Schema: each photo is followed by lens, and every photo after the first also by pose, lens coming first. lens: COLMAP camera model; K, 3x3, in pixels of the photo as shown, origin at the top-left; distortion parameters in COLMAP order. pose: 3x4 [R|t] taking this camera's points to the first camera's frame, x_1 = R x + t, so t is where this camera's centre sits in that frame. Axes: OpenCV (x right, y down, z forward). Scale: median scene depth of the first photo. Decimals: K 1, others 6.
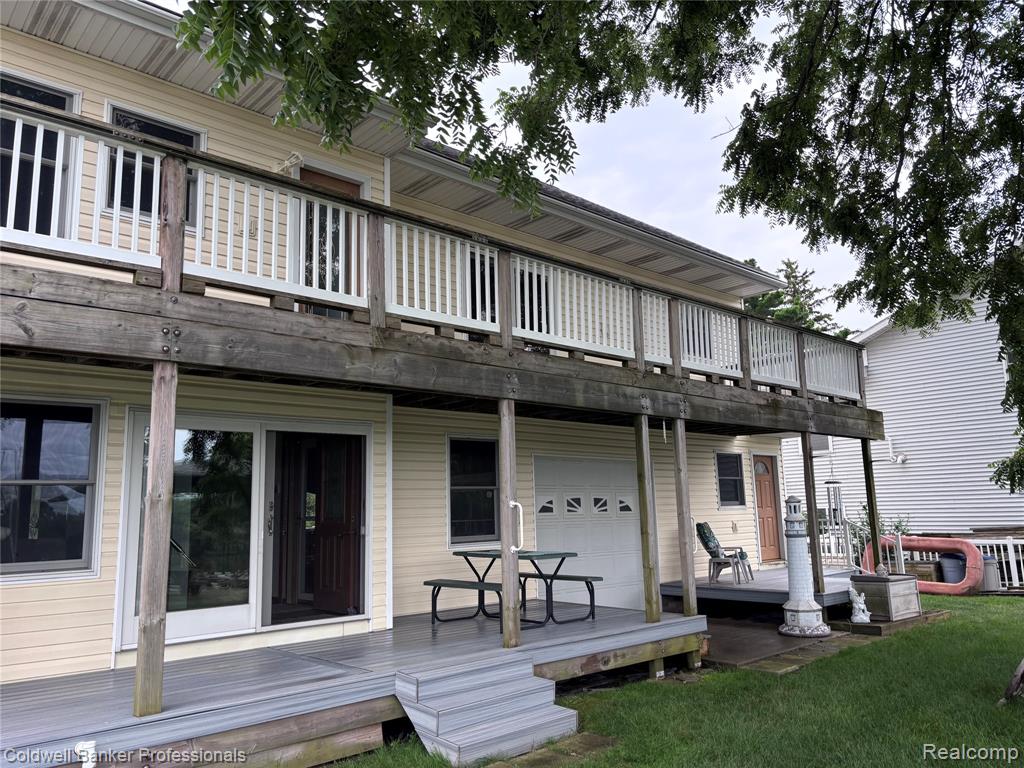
lens RADIAL K [[776.2, 0, 513.2], [0, 776.2, 385.2], [0, 0, 1]] dist [0.052548, -0.051822]
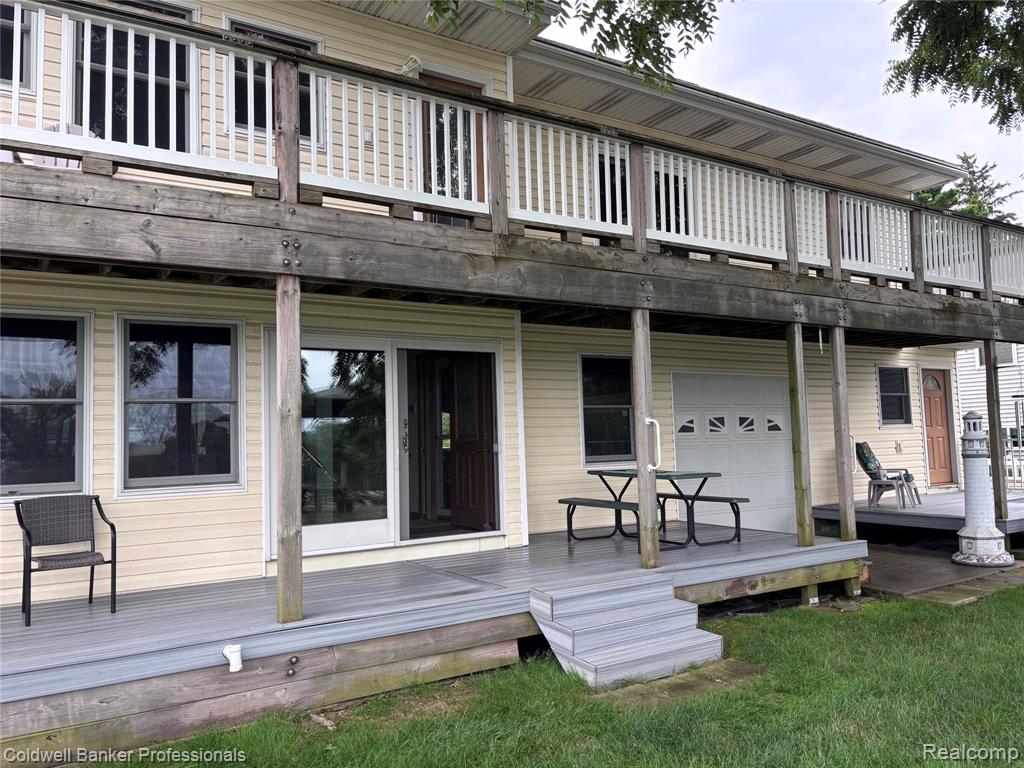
lens RADIAL K [[776.2, 0, 511.9], [0, 776.2, 384.6], [0, 0, 1]] dist [0.052548, -0.051822]
pose [[0.983897, -0.013999, -0.178189, 0.003772], [0.031095, 0.995132, 0.093514, 0.015169], [0.176012, -0.097549, 0.979543, 0.049329]]
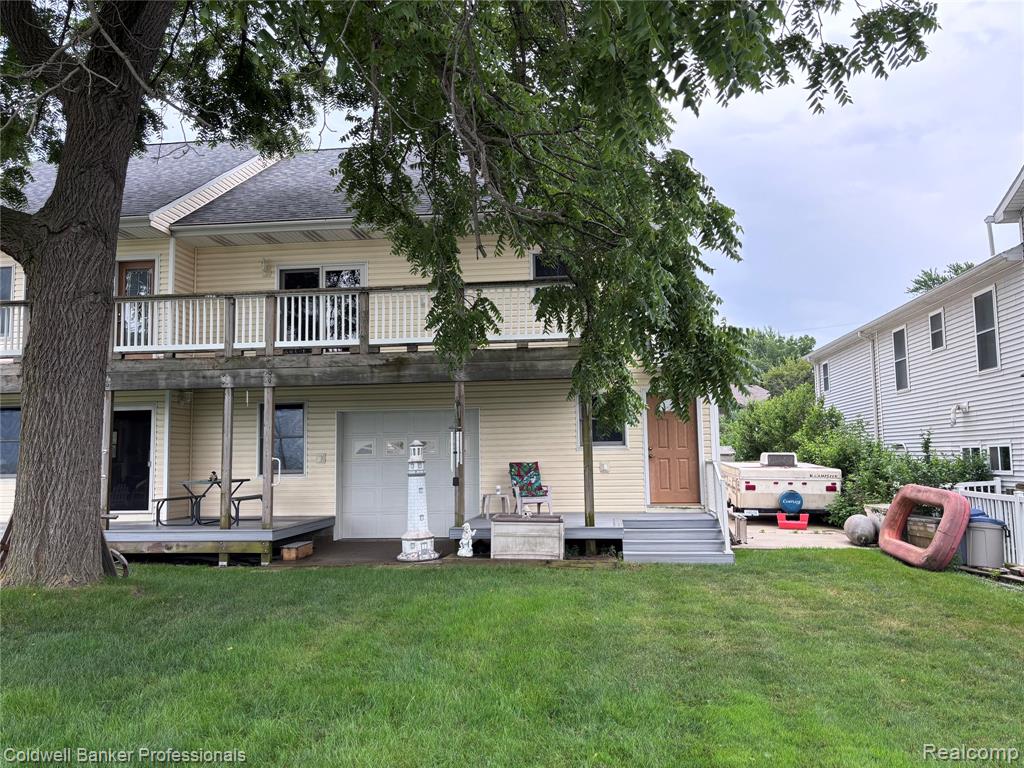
lens RADIAL K [[776.2, 0, 521.6], [0, 776.2, 392.6], [0, 0, 1]] dist [0.052548, -0.051822]
pose [[0.648043, -0.048165, -0.760079, 1.737761], [0.123977, 0.991358, 0.042883, 0.055896], [0.751445, -0.122022, 0.648414, 0.514471]]
